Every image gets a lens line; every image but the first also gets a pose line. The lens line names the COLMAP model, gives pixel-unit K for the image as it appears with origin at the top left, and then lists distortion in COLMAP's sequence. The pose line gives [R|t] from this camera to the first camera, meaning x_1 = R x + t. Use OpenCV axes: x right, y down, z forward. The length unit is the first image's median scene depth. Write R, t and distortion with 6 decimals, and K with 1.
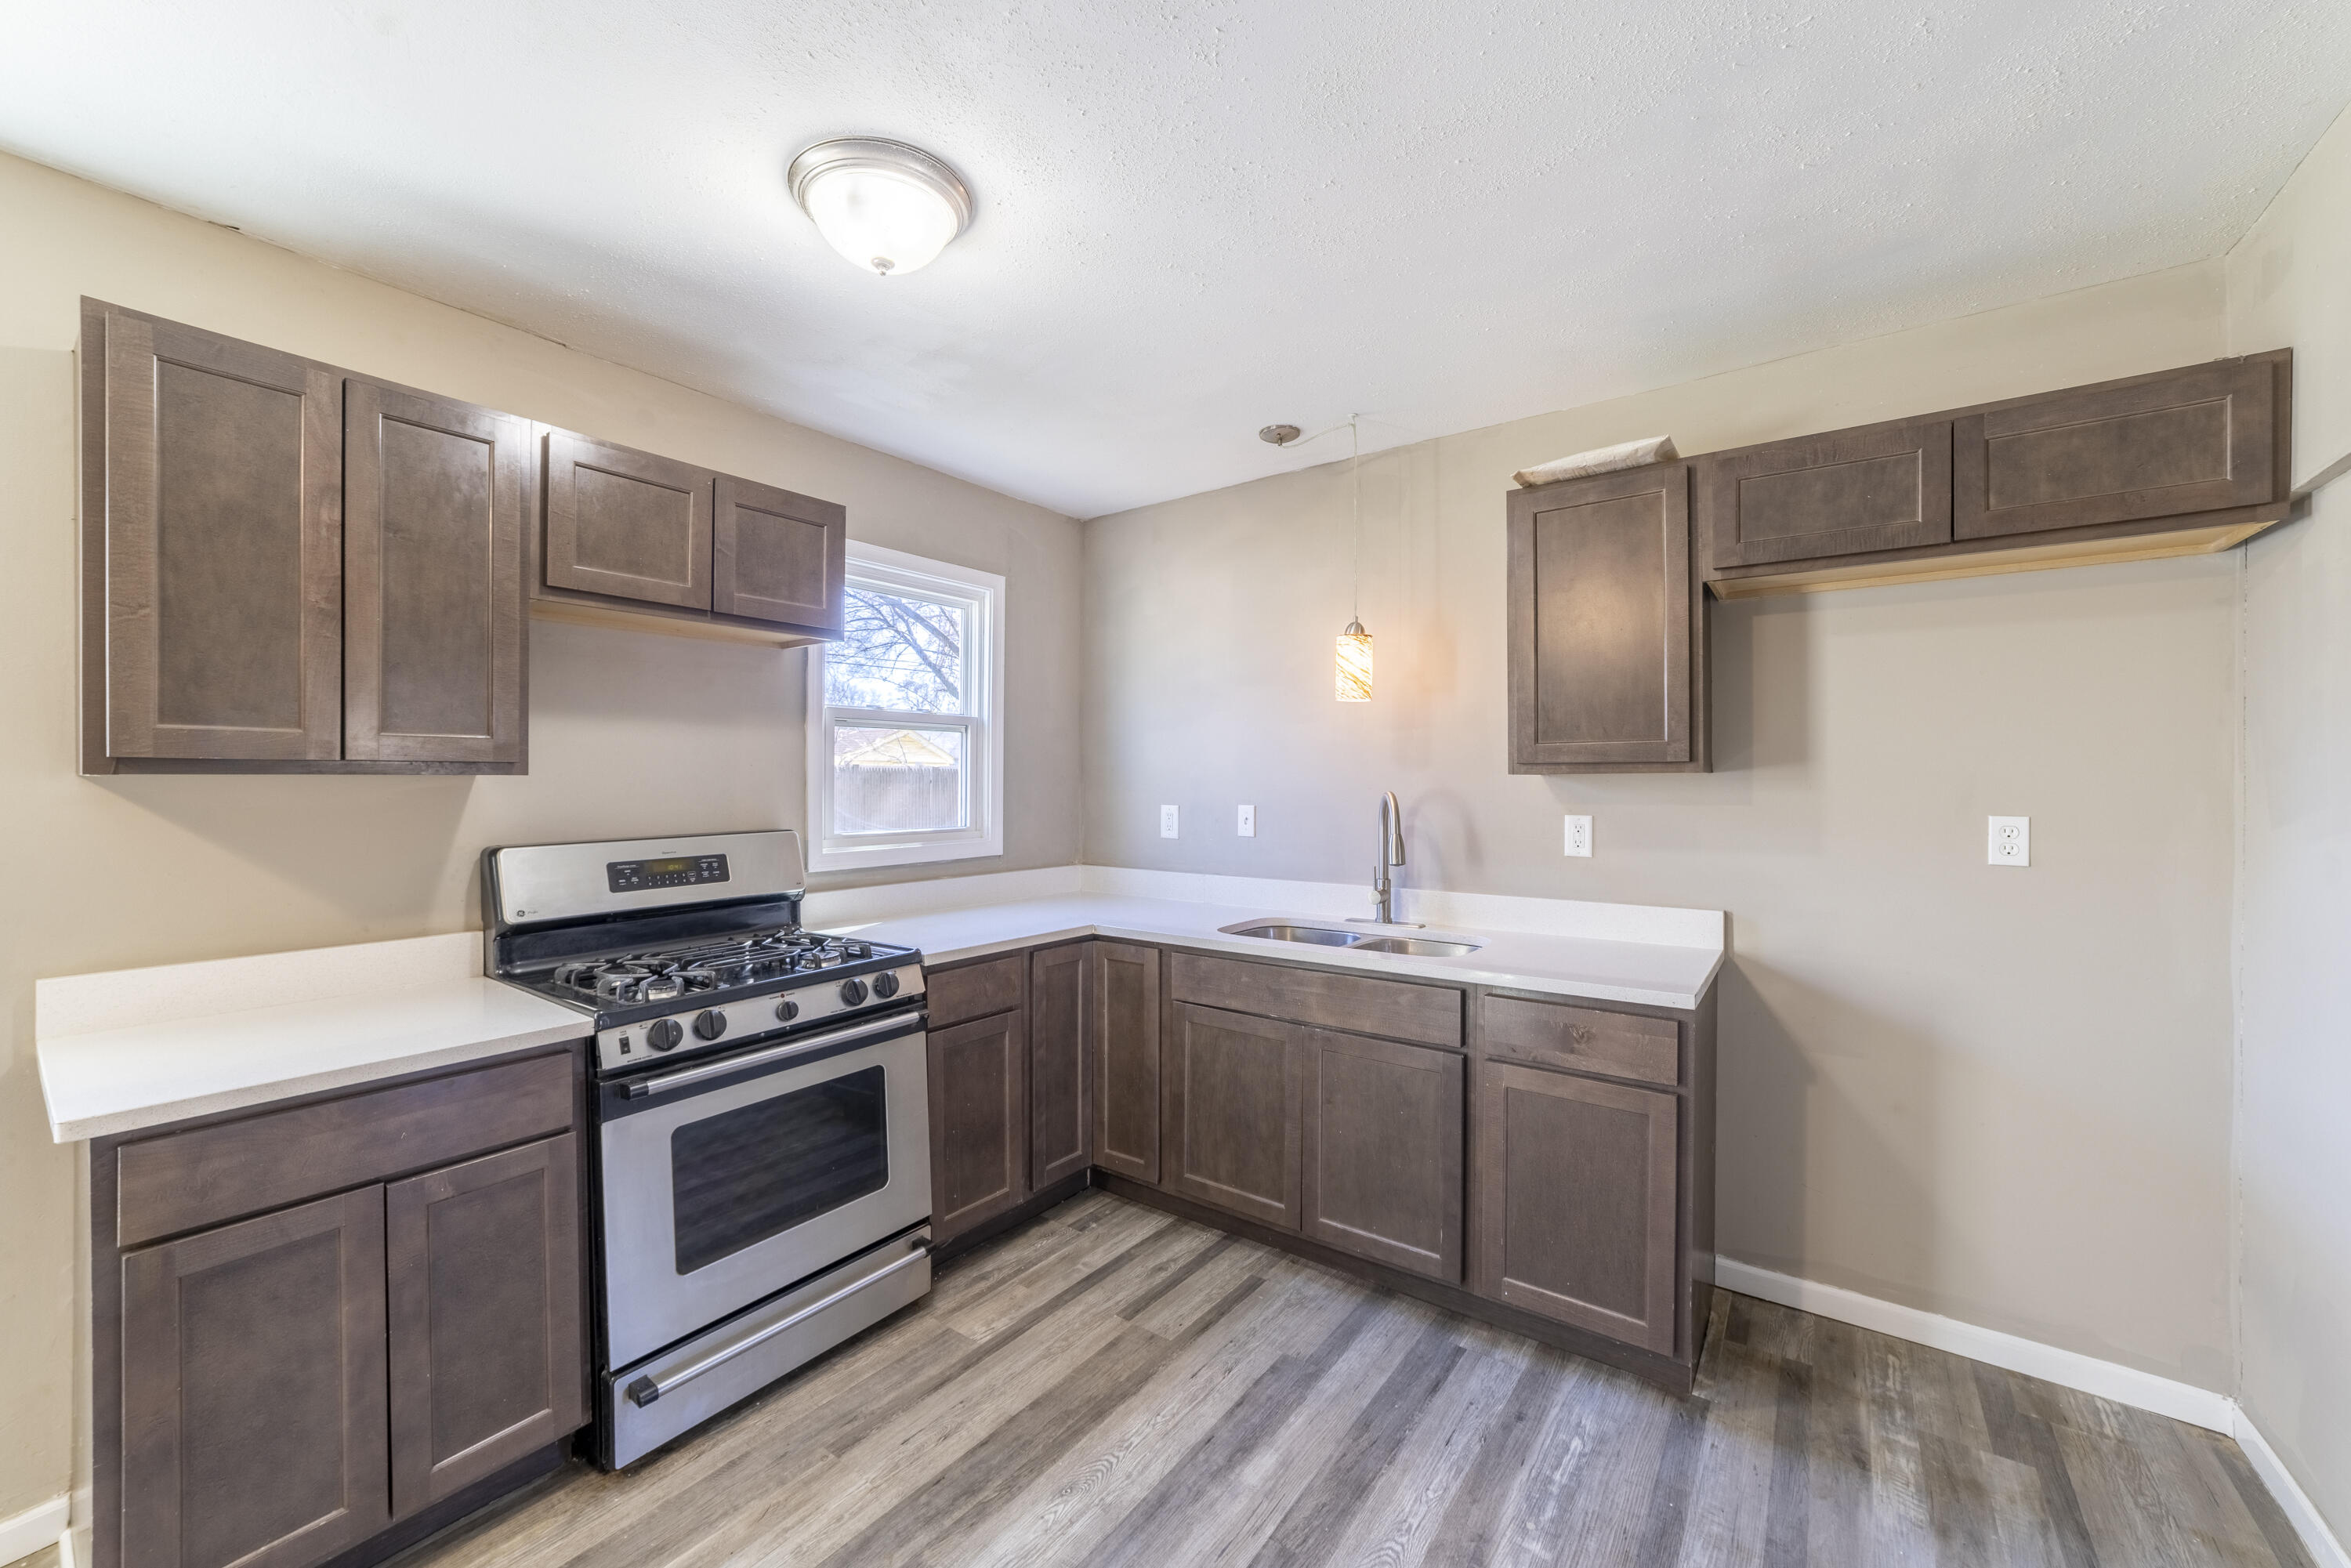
lens RADIAL K [[901.9, 0, 1180.3], [0, 901.9, 784.7], [0, 0, 1]] dist [-0.018278, 0.004565]
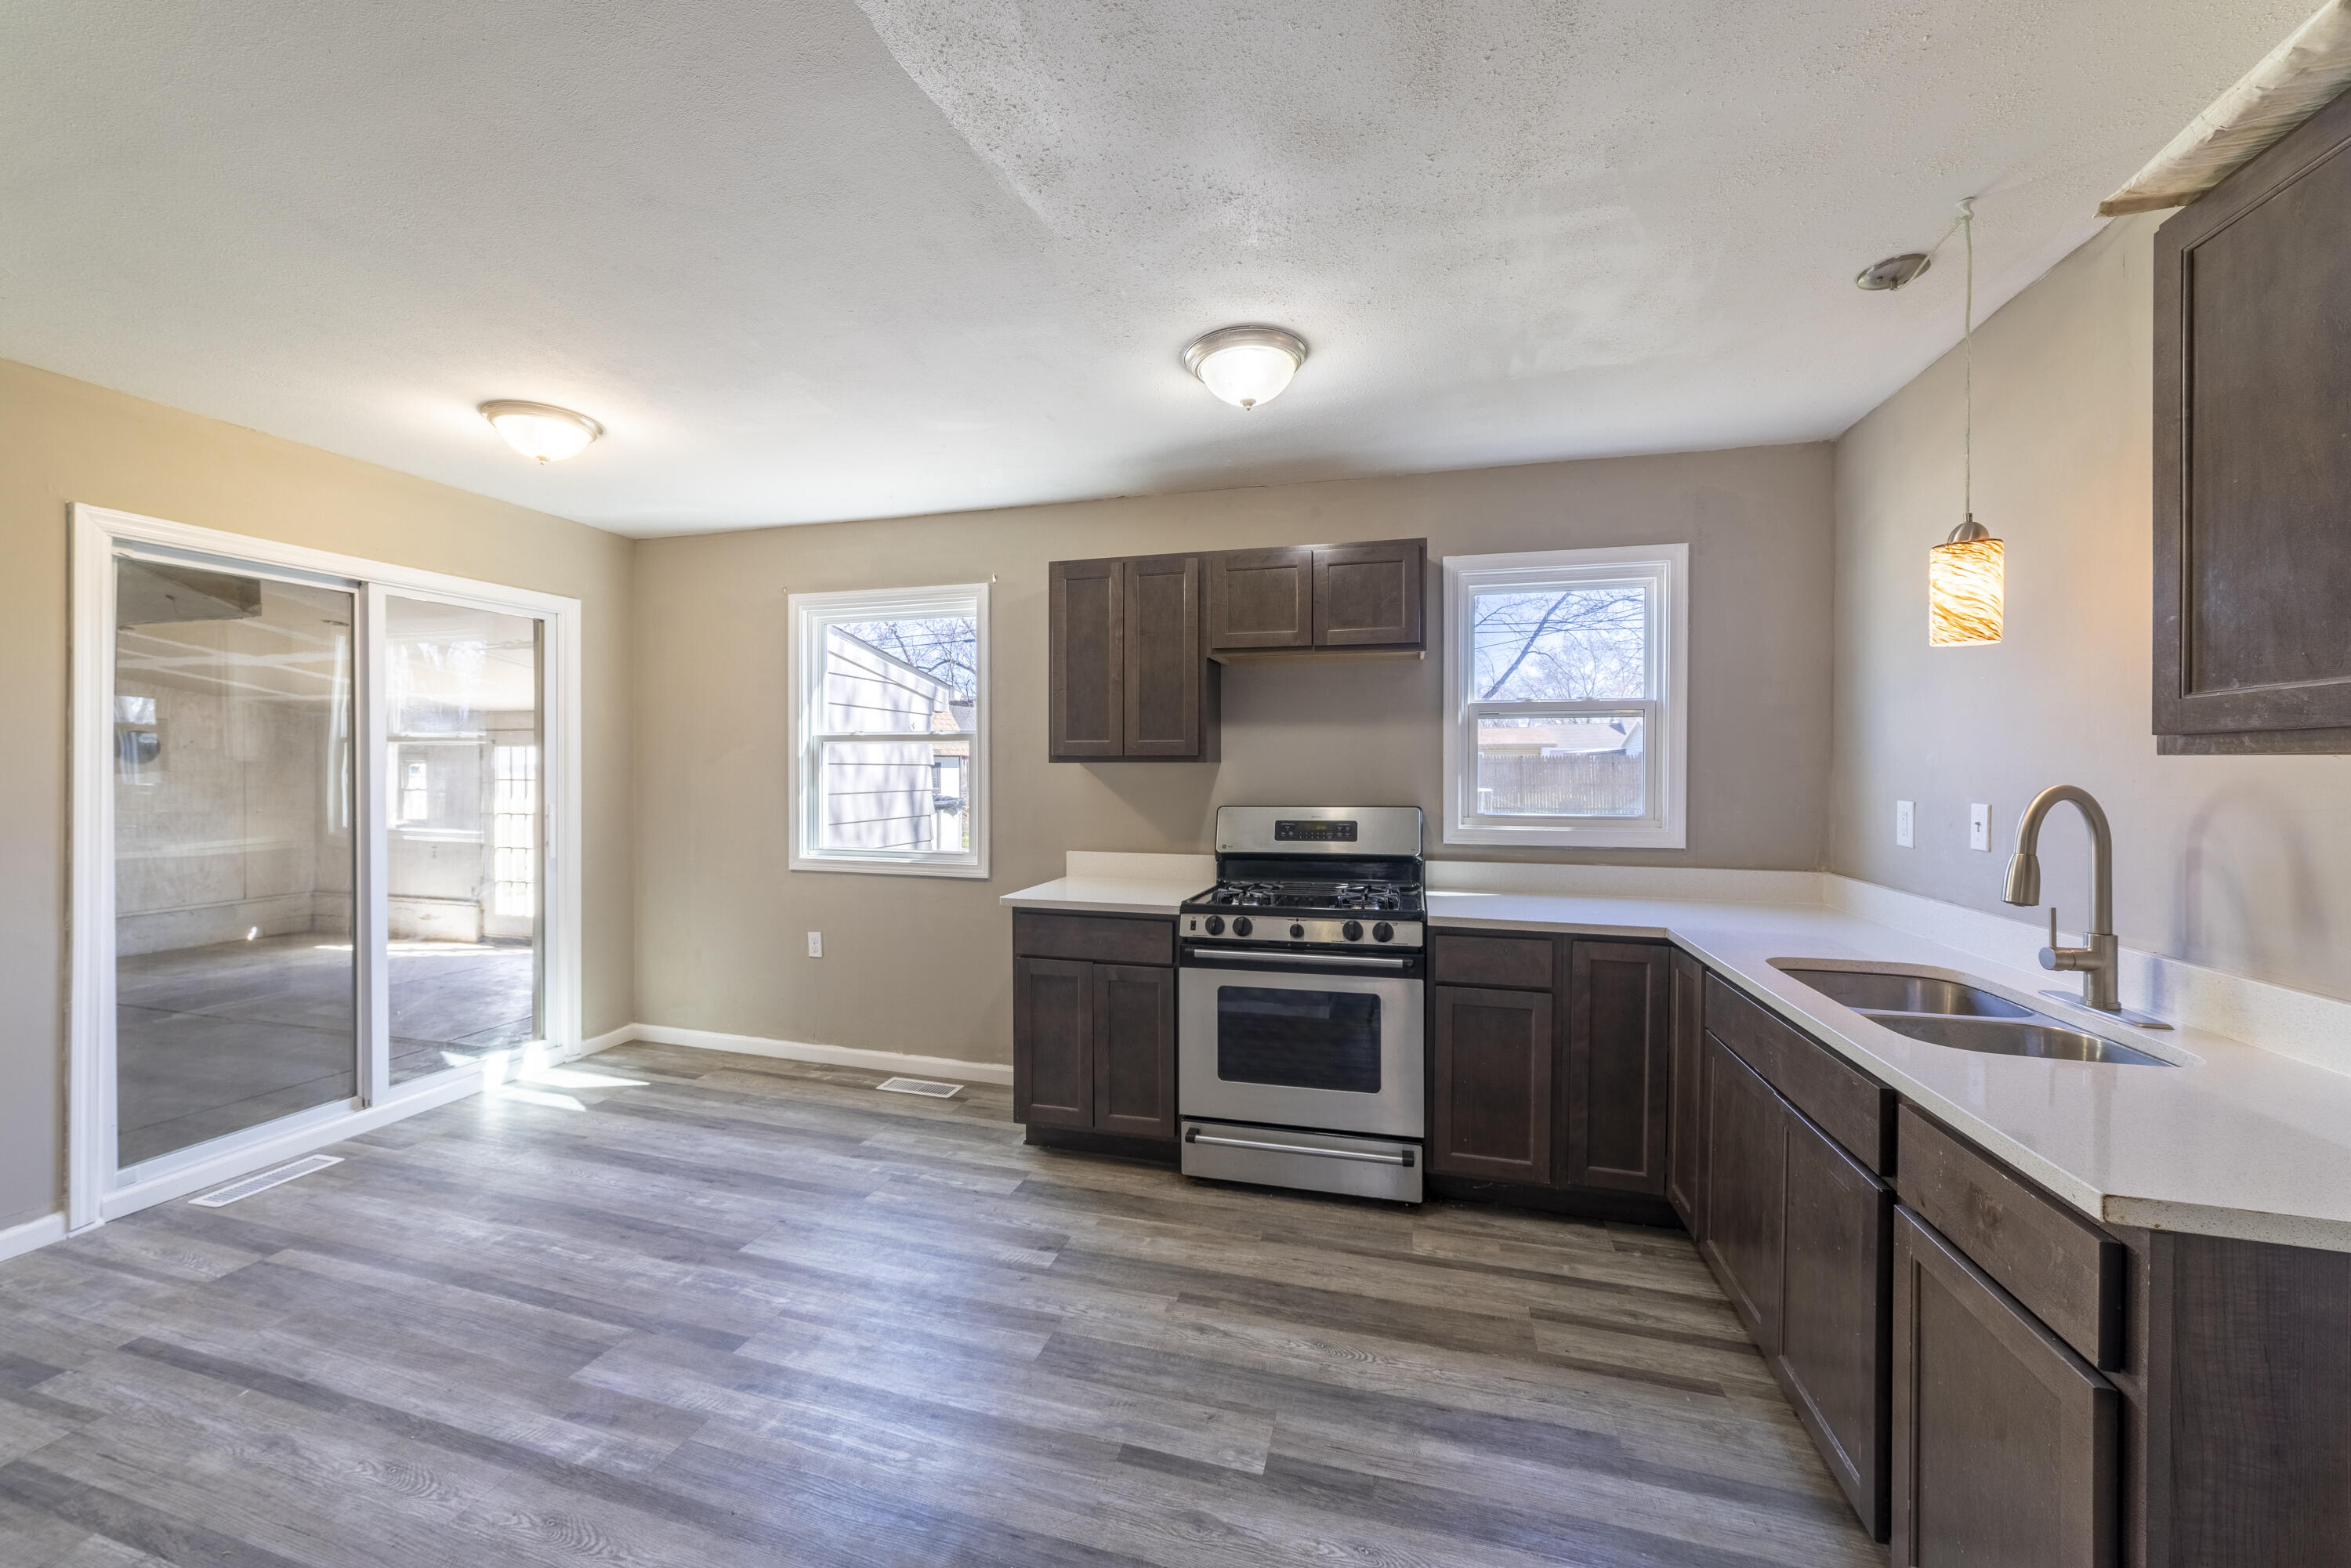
lens RADIAL K [[901.9, 0, 1144.8], [0, 901.9, 782.1], [0, 0, 1]] dist [-0.018278, 0.004565]
pose [[0.336149, 0.016092, -0.941671, 0.713842], [-0.007095, 0.999869, 0.014554, 0.001518], [0.941782, 0.001789, 0.336219, 0.272846]]
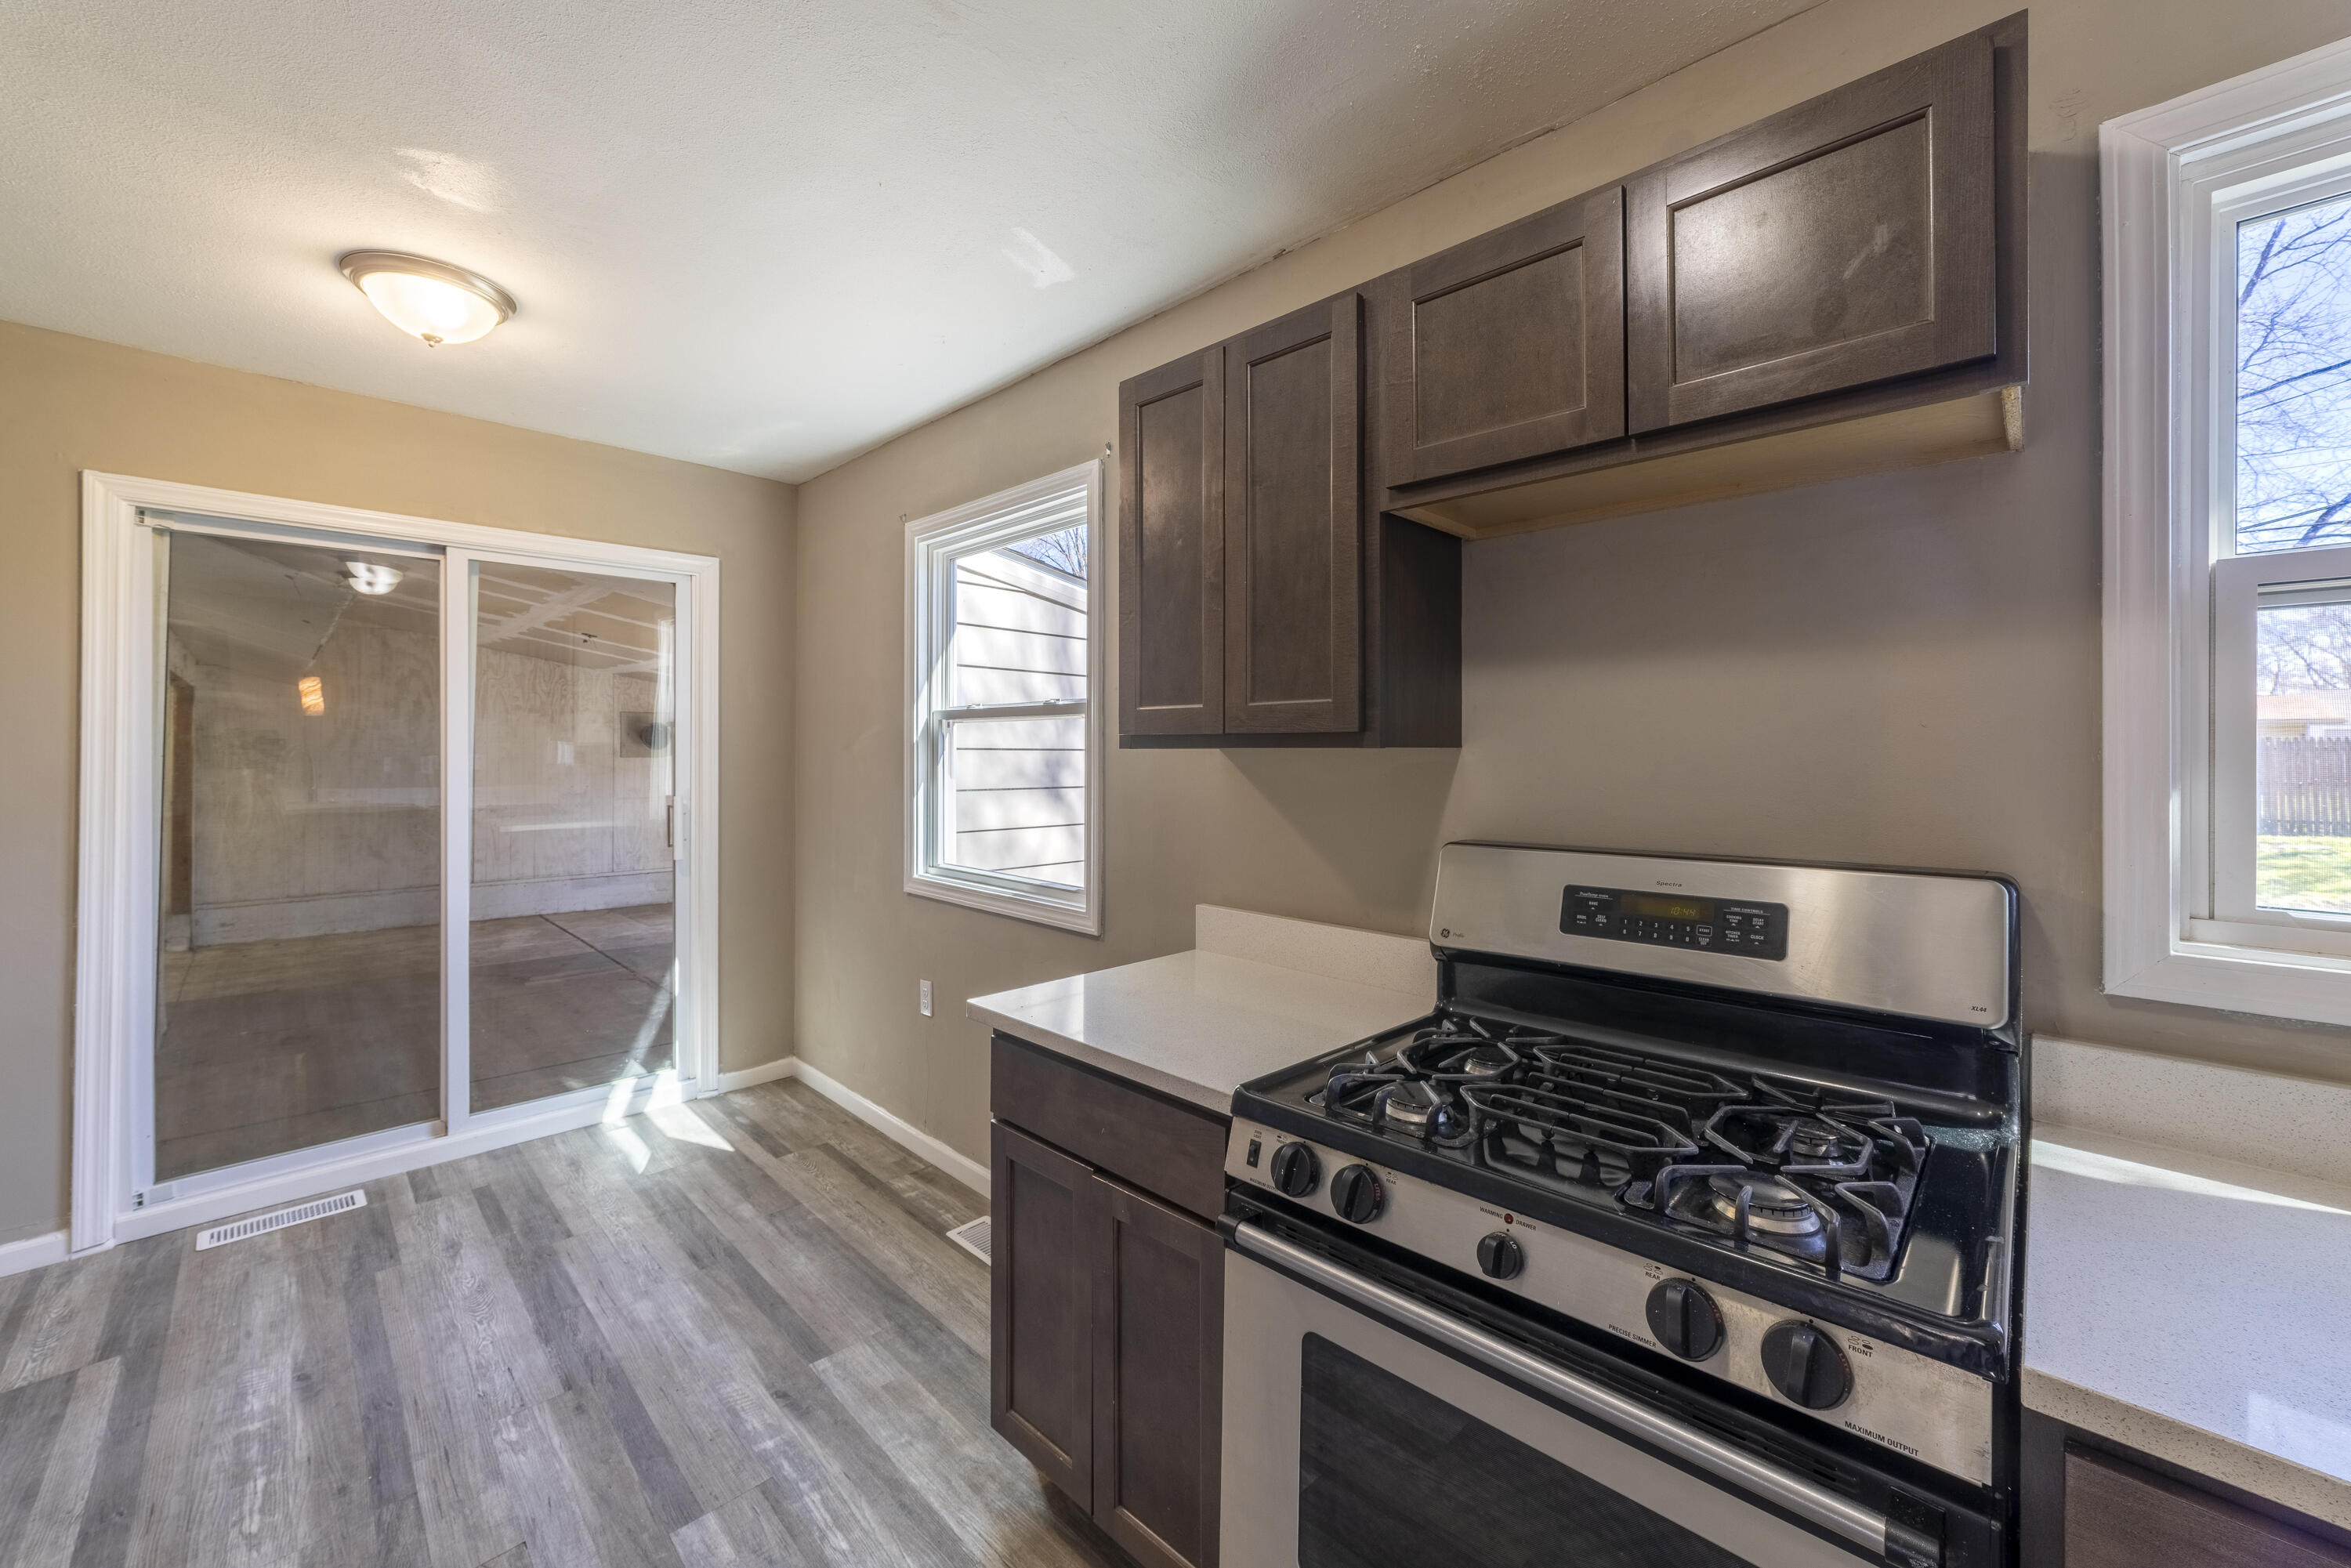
lens RADIAL K [[901.9, 0, 1164.4], [0, 901.9, 757.0], [0, 0, 1]] dist [-0.018278, 0.004565]
pose [[-0.145369, 0.004527, -0.989367, 0.038155], [-0.009489, 0.999937, 0.005969, -0.005195], [0.989332, 0.010256, -0.145317, 0.796822]]
